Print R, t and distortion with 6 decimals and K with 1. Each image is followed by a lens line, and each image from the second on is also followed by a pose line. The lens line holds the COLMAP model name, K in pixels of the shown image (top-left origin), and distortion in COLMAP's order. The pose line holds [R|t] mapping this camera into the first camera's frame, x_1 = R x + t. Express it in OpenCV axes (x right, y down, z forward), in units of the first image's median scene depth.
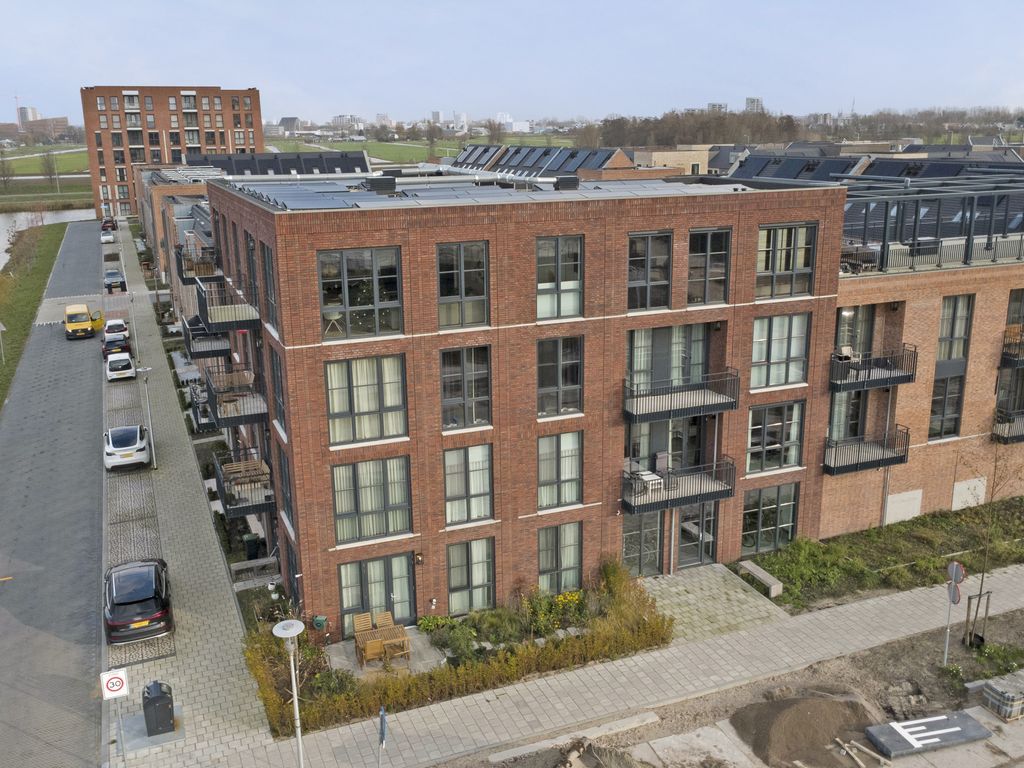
lens RADIAL K [[963.4, 0, 512.0], [0, 963.4, 384.0], [0, 0, 1]] dist [0.010536, -0.001350]
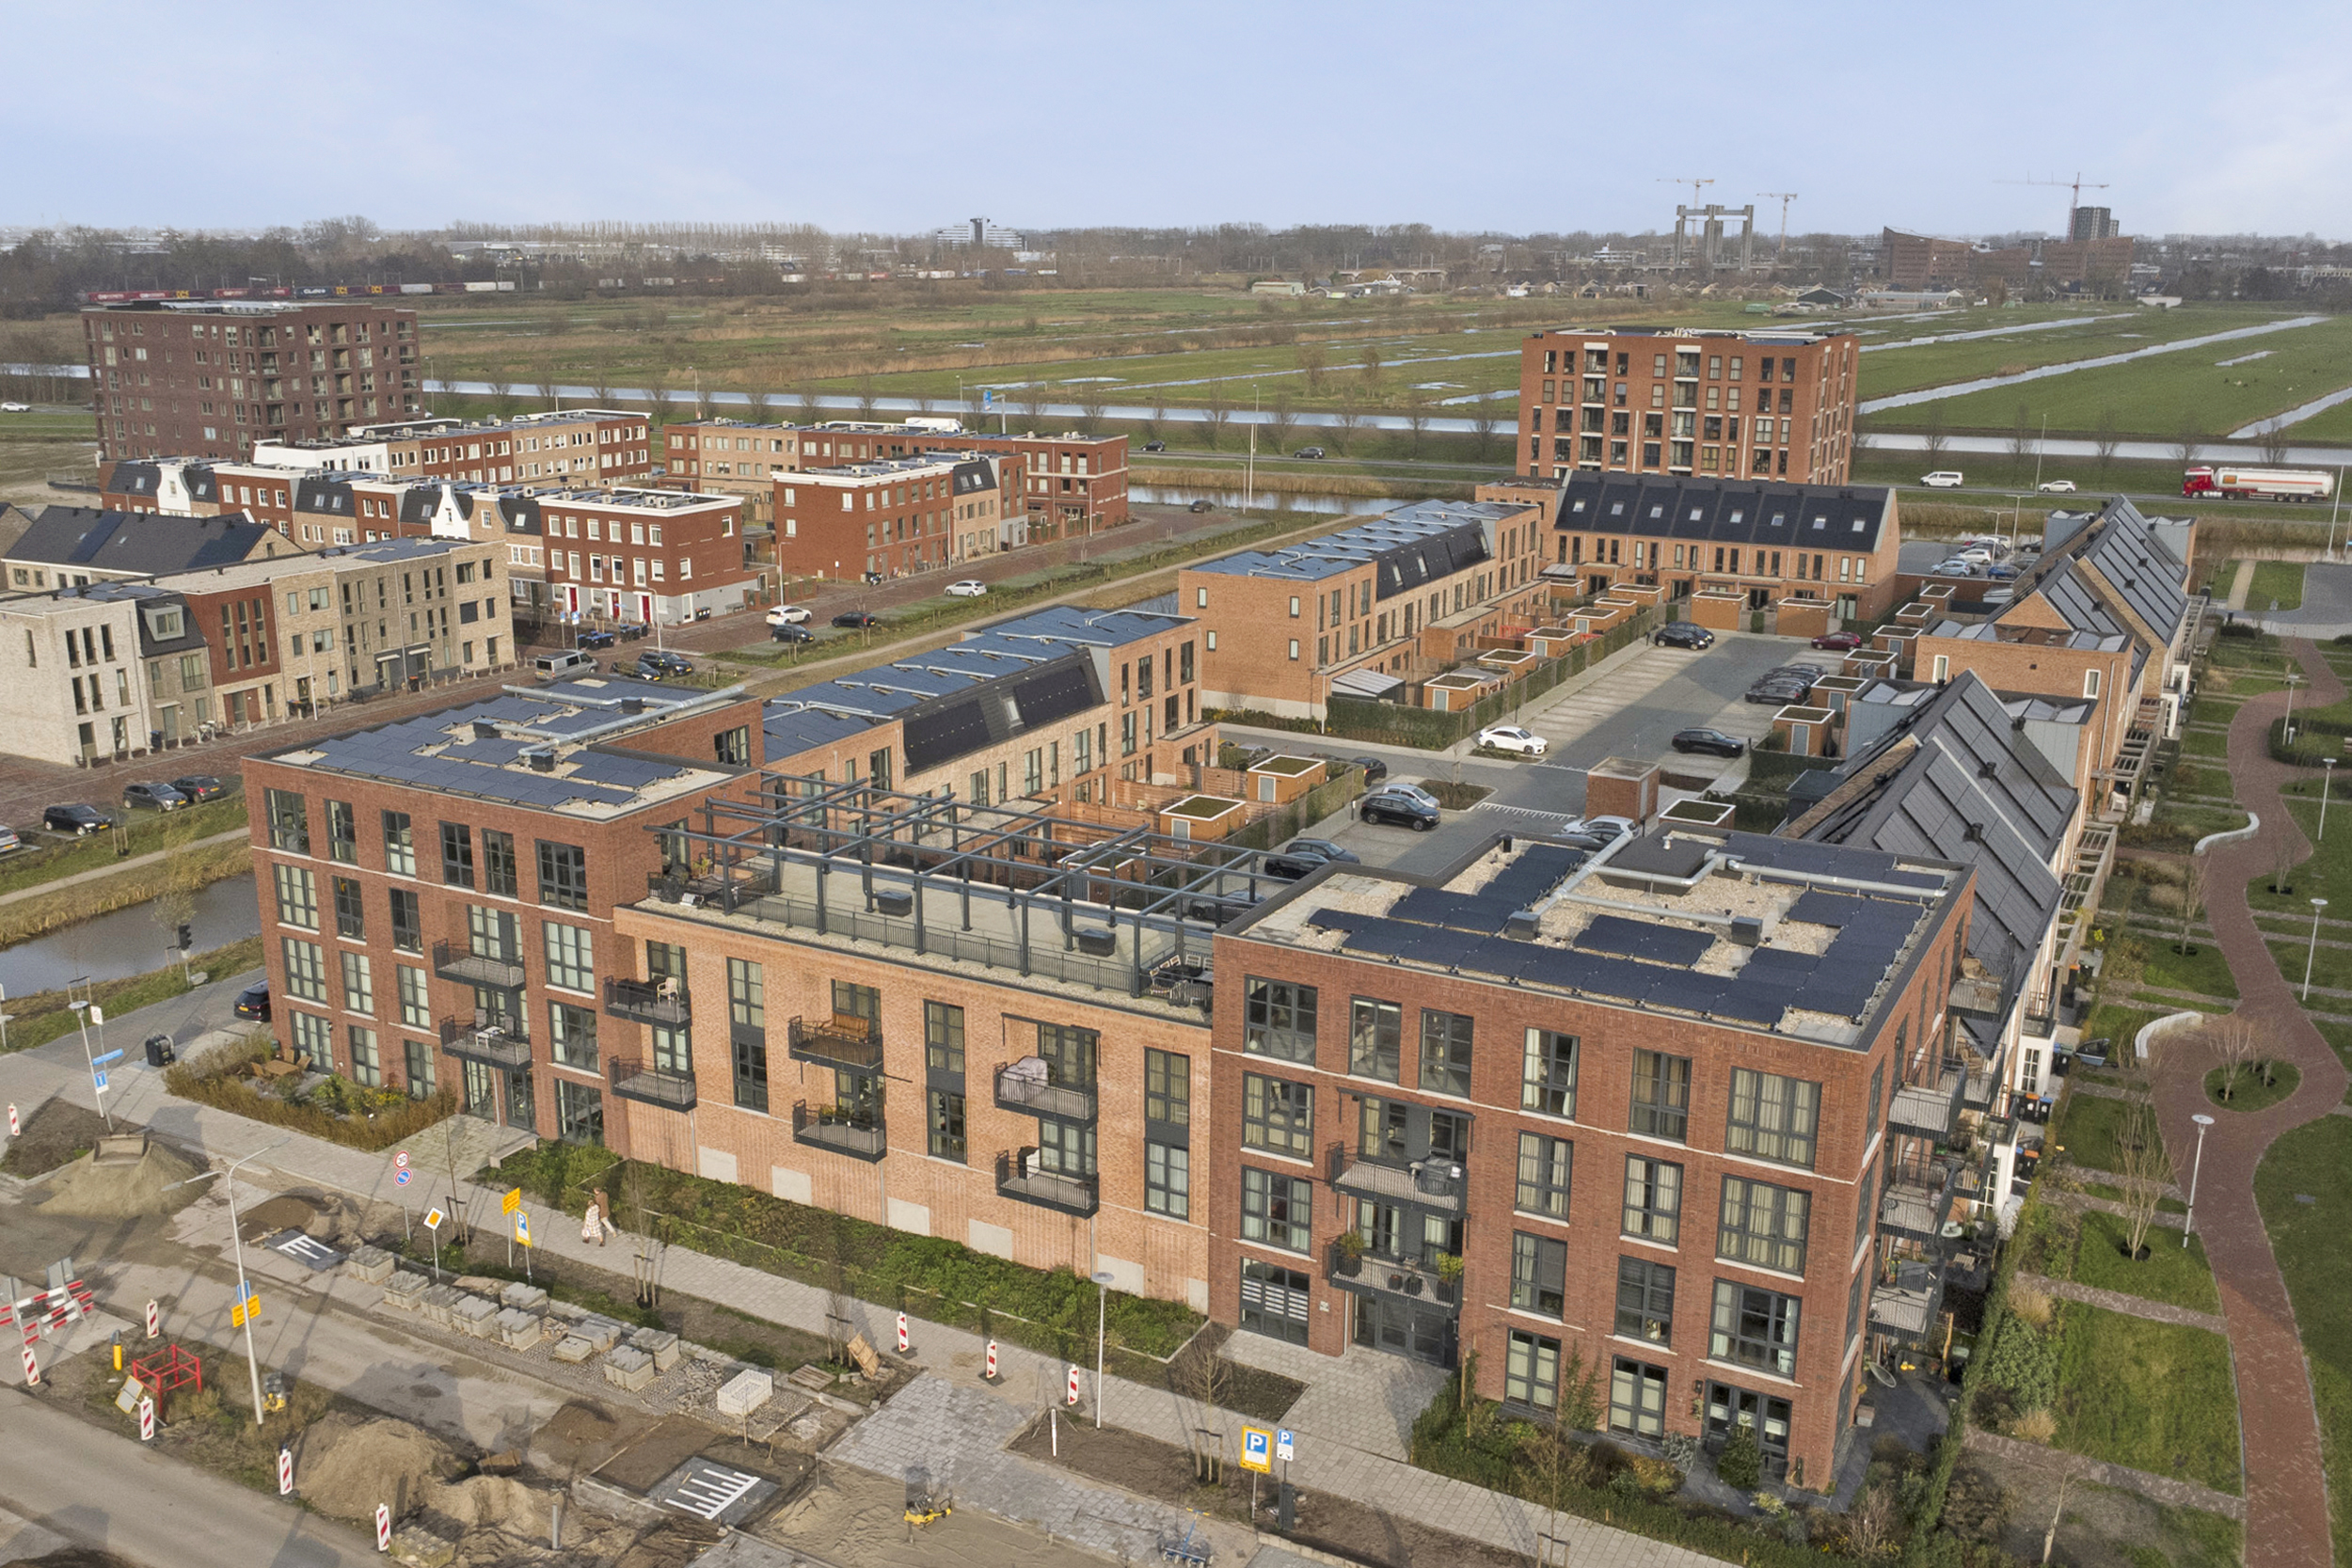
lens RADIAL K [[2067.9, 0, 1176.0], [0, 2067.9, 784.0], [0, 0, 1]] dist [0.003671, 0.018210]
pose [[0.631849, 0.215180, -0.744623, 2.400421], [-0.213467, 0.971849, 0.099706, -0.600668], [0.745116, 0.095953, 0.659996, -0.025745]]
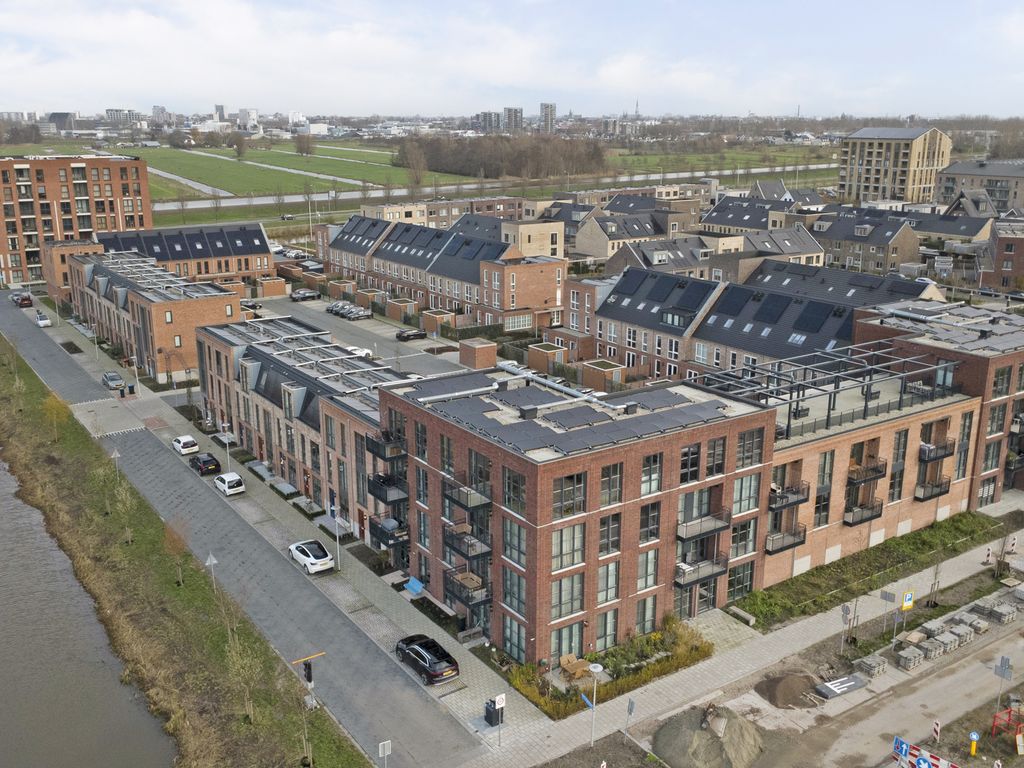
lens RADIAL K [[981.4, 0, 512.0], [0, 981.4, 384.0], [0, 0, 1]] dist [0.014675, -0.003518]
pose [[0.978014, -0.041315, 0.204406, -0.562278], [0.040660, 0.999146, 0.007409, -0.286412], [-0.204537, 0.001065, 0.978858, -0.798736]]
